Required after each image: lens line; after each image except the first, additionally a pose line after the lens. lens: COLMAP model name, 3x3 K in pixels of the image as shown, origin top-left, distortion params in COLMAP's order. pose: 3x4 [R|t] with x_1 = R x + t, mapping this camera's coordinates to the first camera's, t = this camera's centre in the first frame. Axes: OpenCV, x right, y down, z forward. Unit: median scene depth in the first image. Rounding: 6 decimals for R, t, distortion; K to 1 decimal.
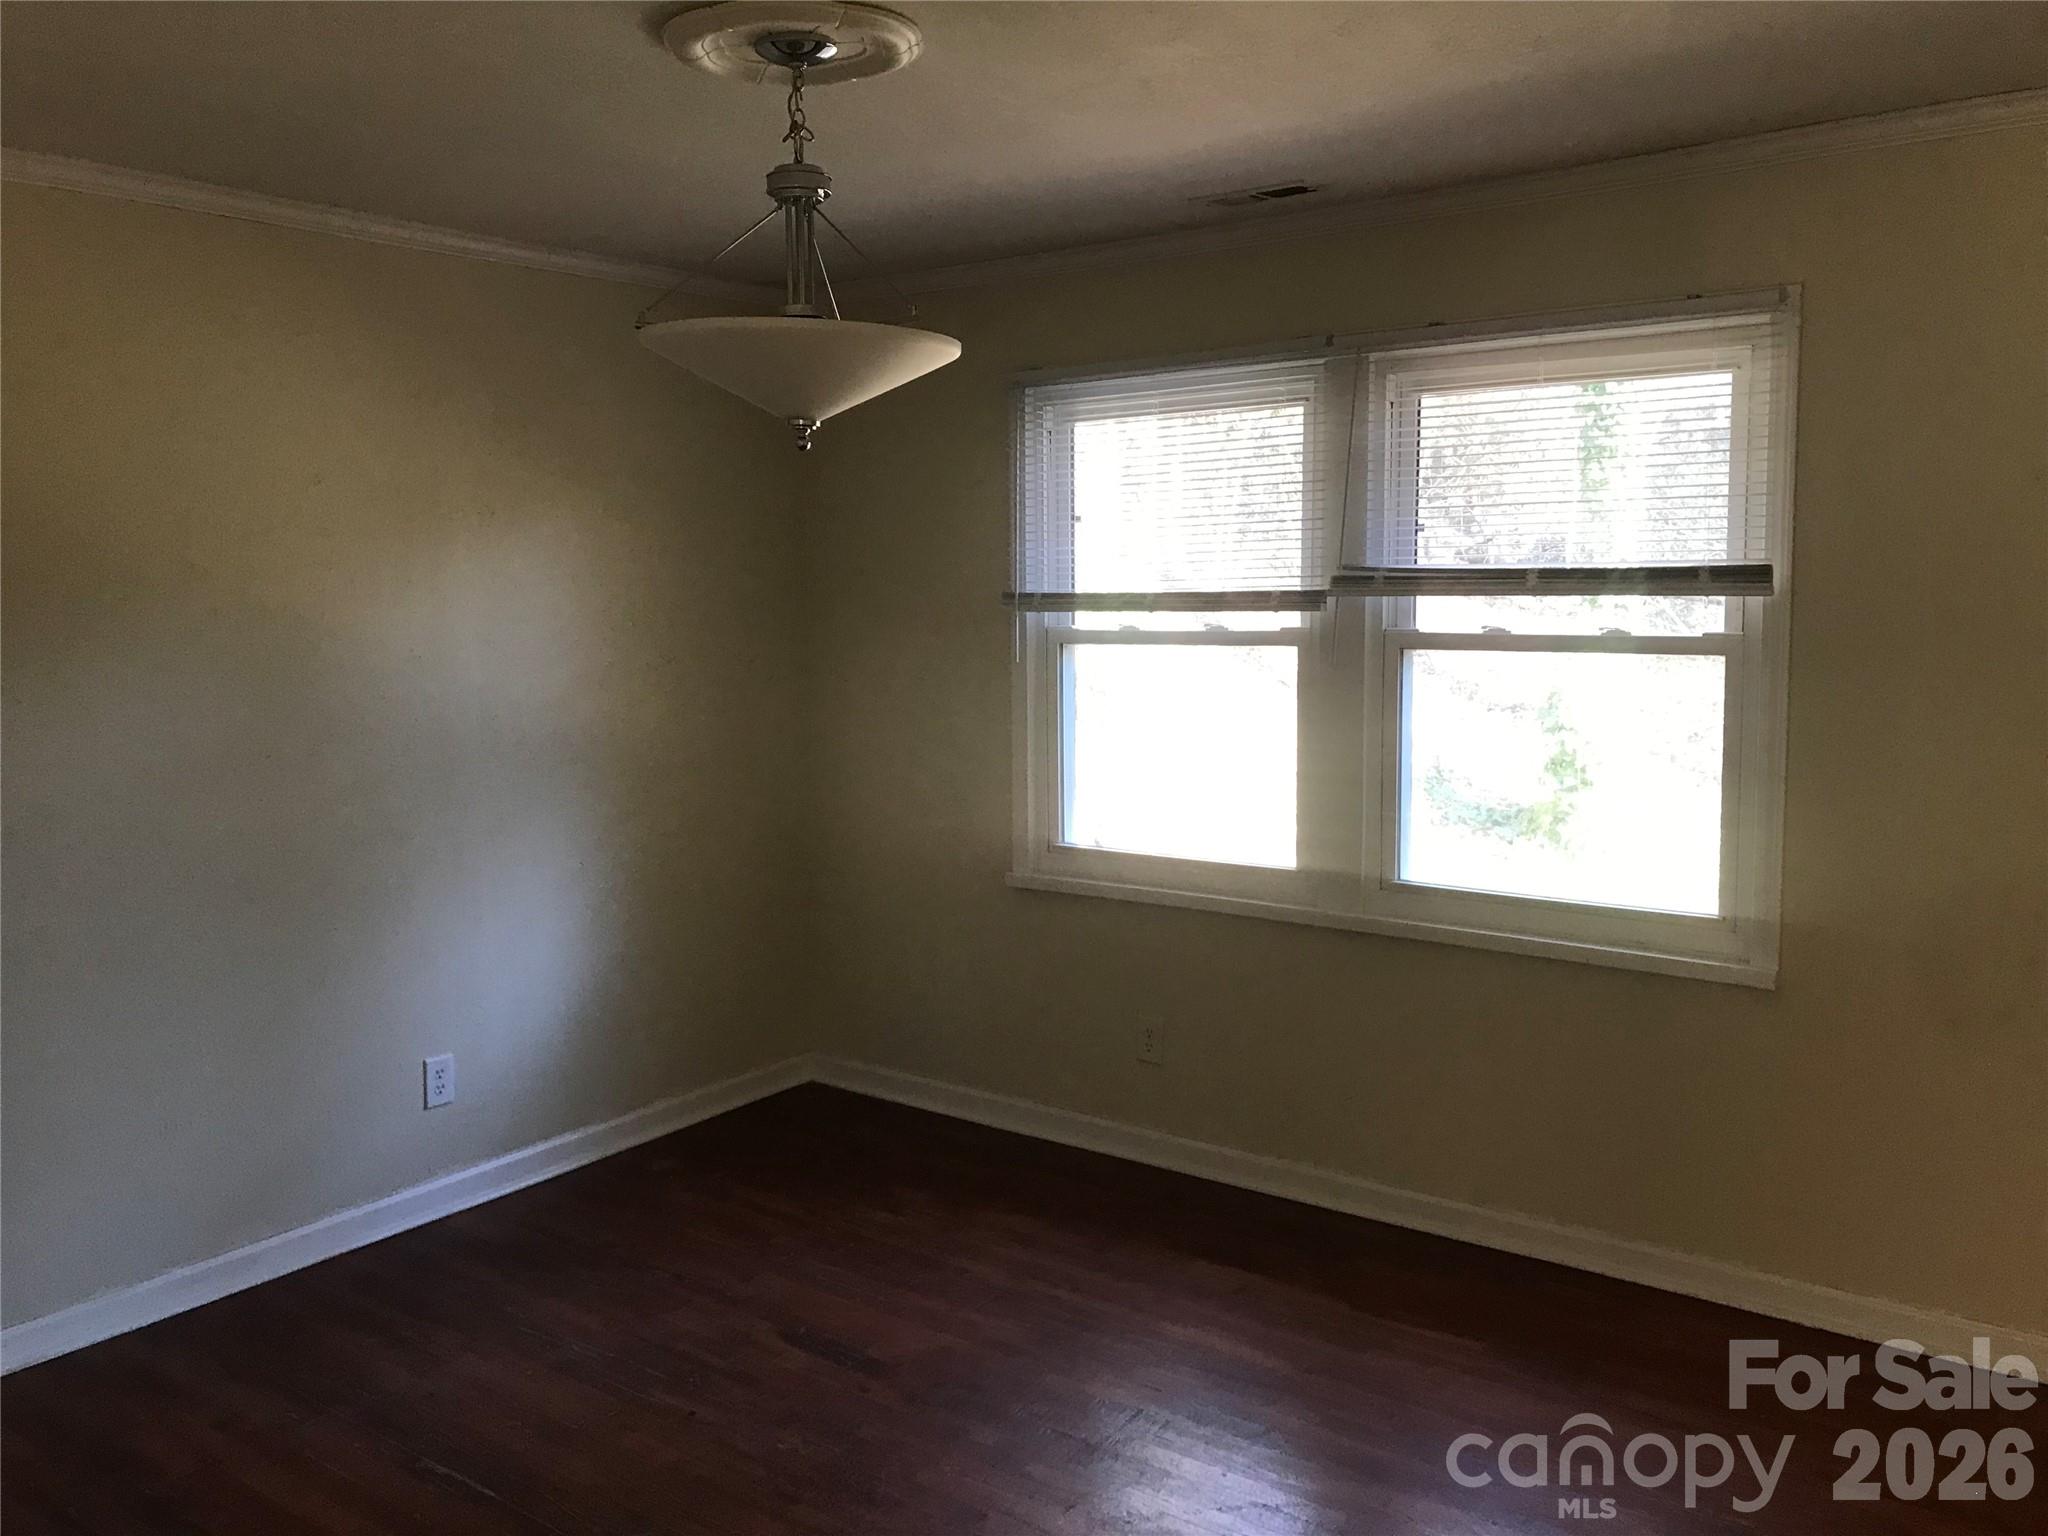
lens RADIAL K [[1675.2, 0, 1026.4], [0, 1675.2, 757.4], [0, 0, 1]] dist [0.063459, -0.066909]
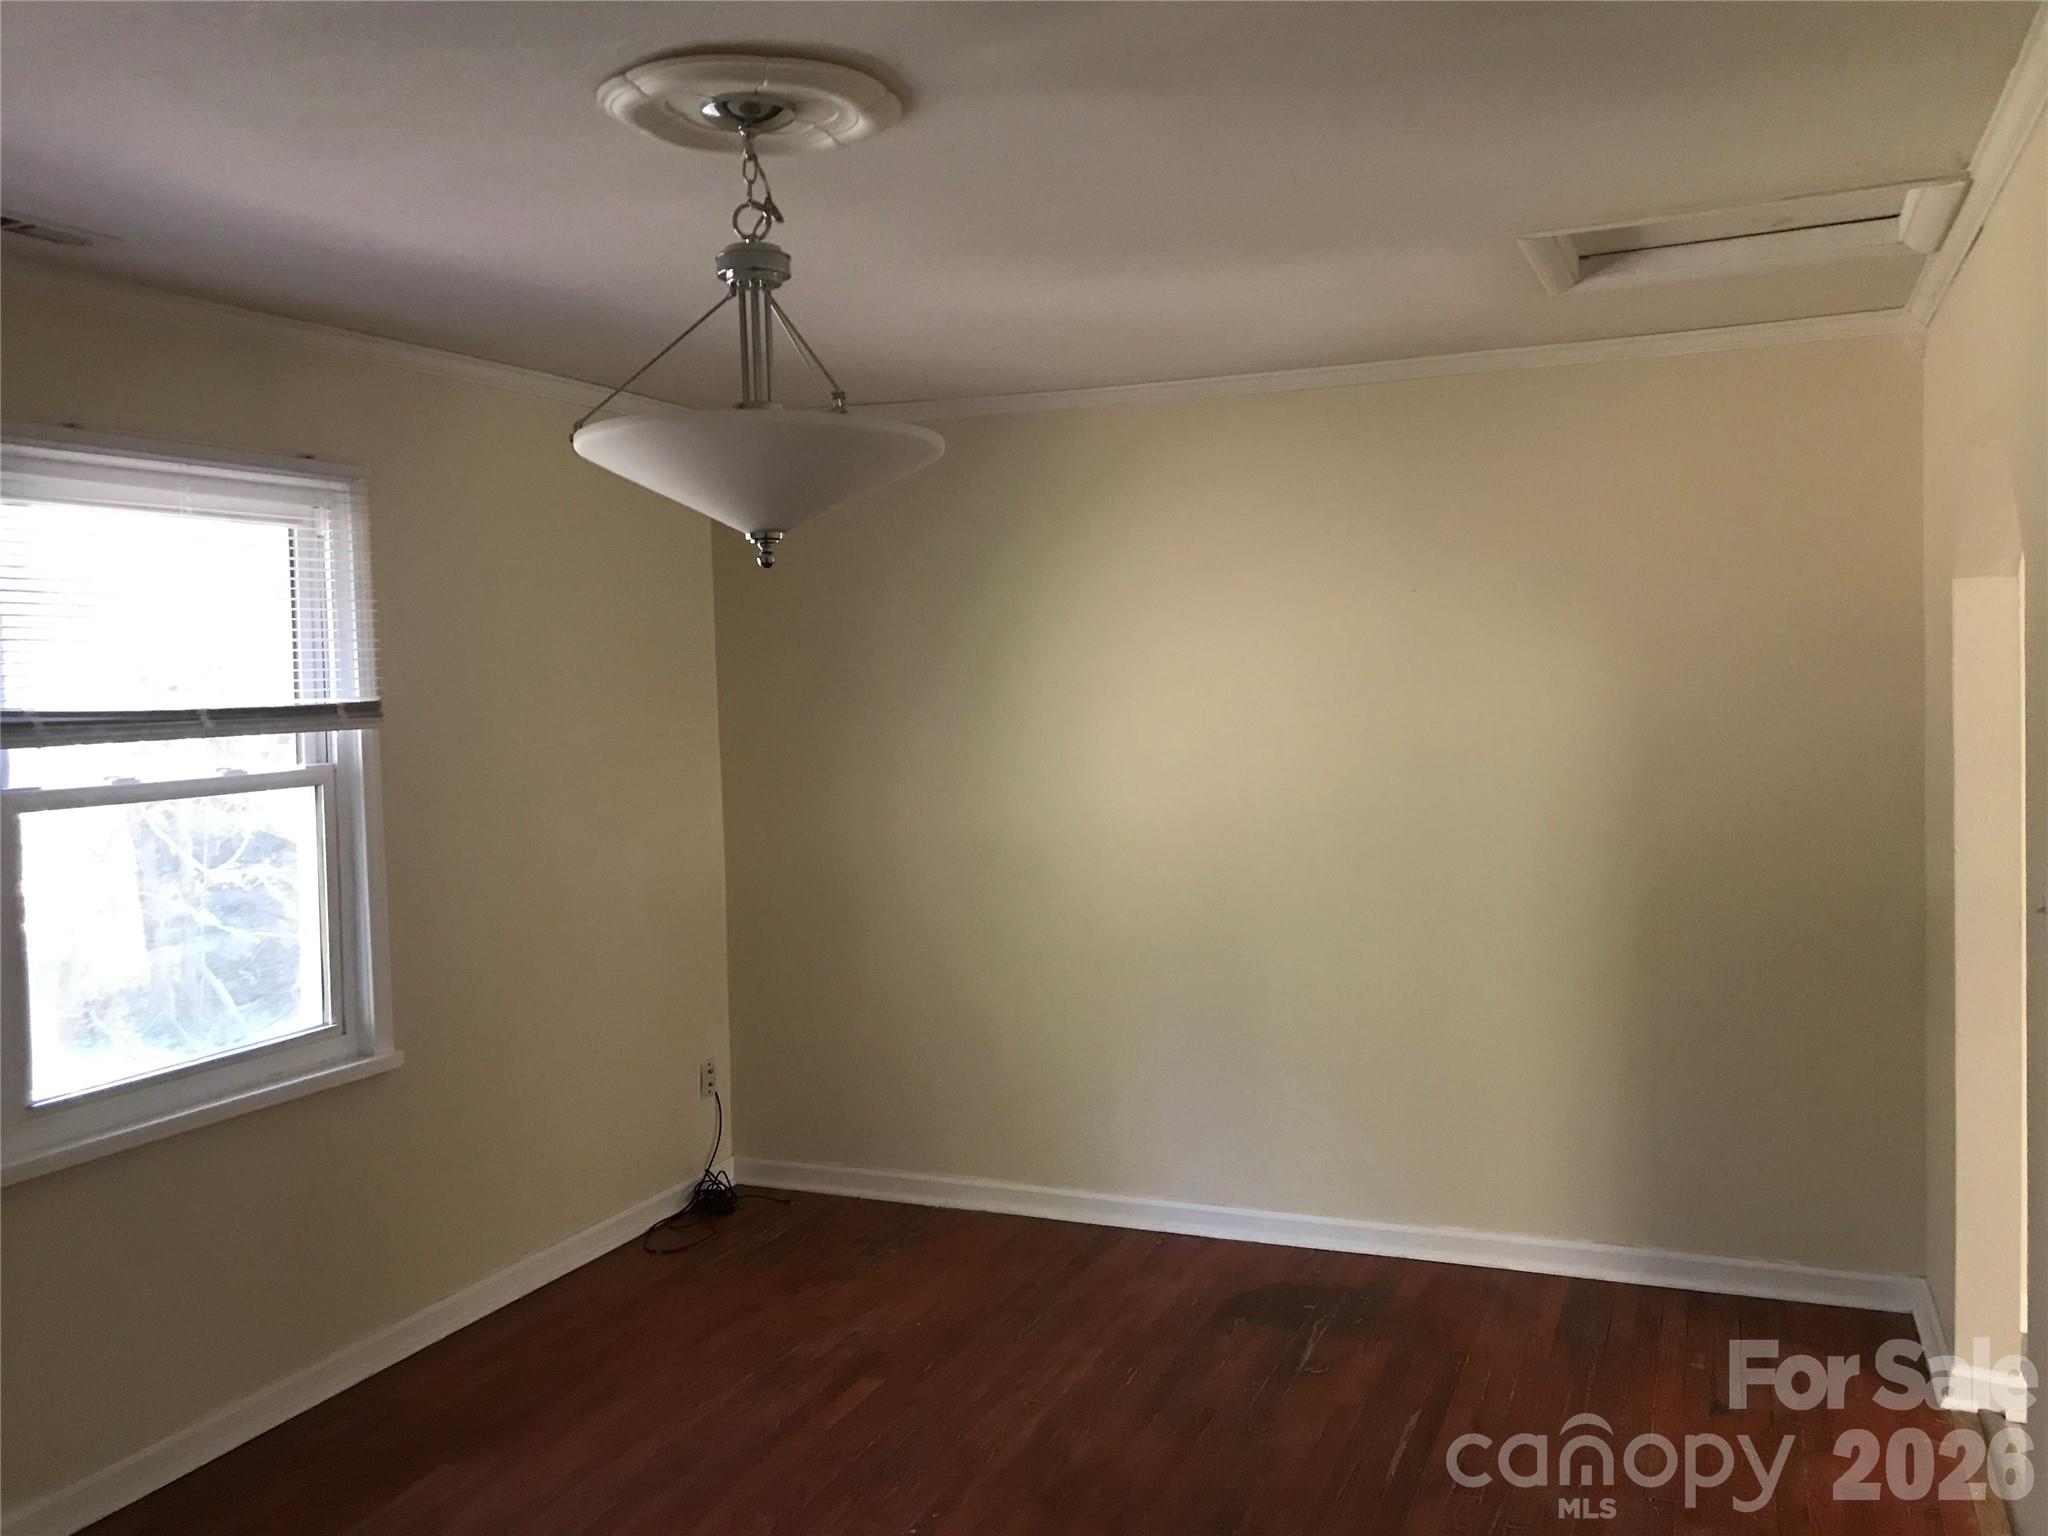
lens RADIAL K [[1675.2, 0, 1026.7], [0, 1675.2, 769.9], [0, 0, 1]] dist [0.063459, -0.066909]
pose [[-0.237617, -0.044142, 0.970356, -0.739886], [0.136393, 0.987554, 0.078324, -0.091914], [-0.961736, 0.150960, -0.228639, 0.797051]]
